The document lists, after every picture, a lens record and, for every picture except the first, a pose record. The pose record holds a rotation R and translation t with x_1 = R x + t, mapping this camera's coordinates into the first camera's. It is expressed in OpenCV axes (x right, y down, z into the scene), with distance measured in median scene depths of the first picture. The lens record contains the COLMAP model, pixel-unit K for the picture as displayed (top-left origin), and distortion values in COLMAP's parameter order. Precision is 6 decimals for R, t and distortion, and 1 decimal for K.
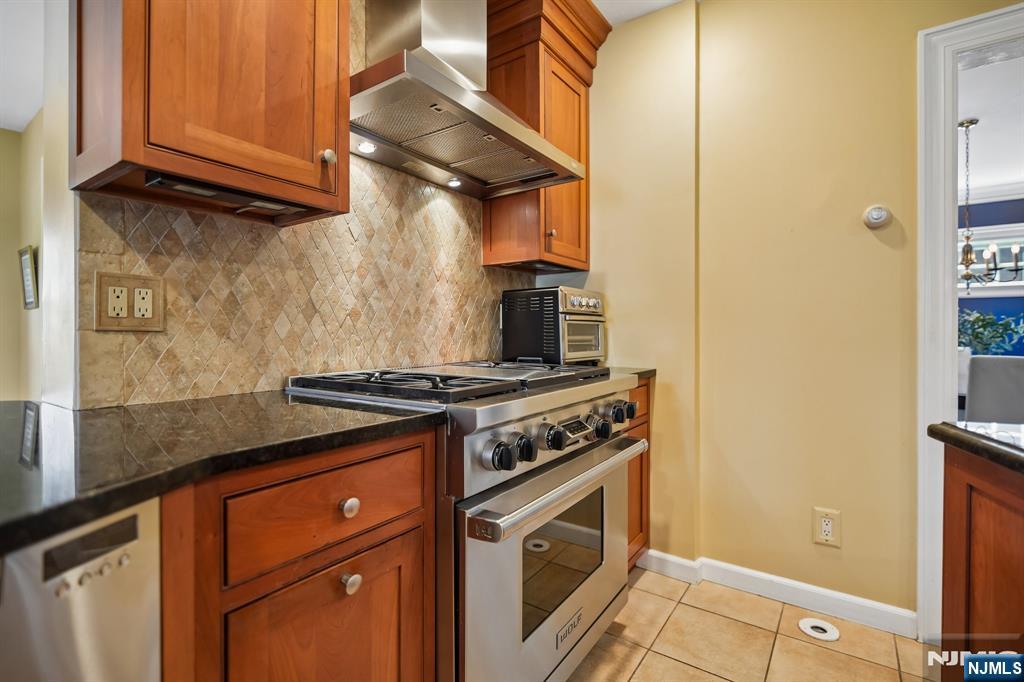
lens RADIAL K [[478.0, 0, 516.8], [0, 478.0, 336.3], [0, 0, 1]] dist [-0.003925, -0.001317]
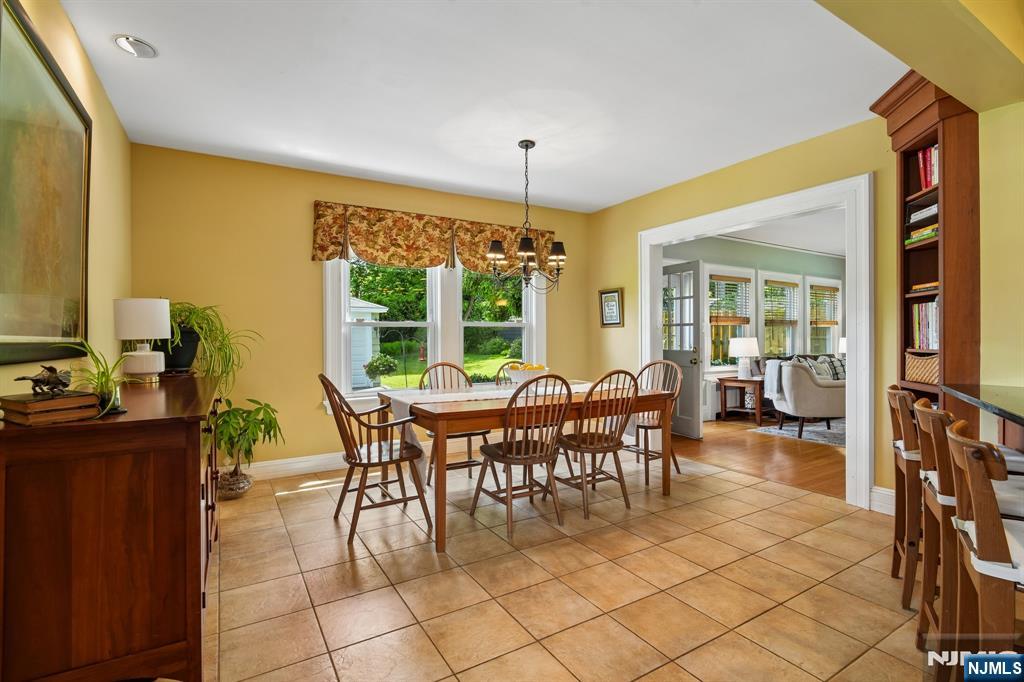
lens RADIAL K [[478.0, 0, 514.1], [0, 478.0, 334.8], [0, 0, 1]] dist [-0.003925, -0.001317]
pose [[0.914745, -0.007190, -0.403968, -1.504931], [0.004346, 0.999959, -0.007957, -0.048208], [0.404009, 0.005523, 0.914738, -1.290964]]
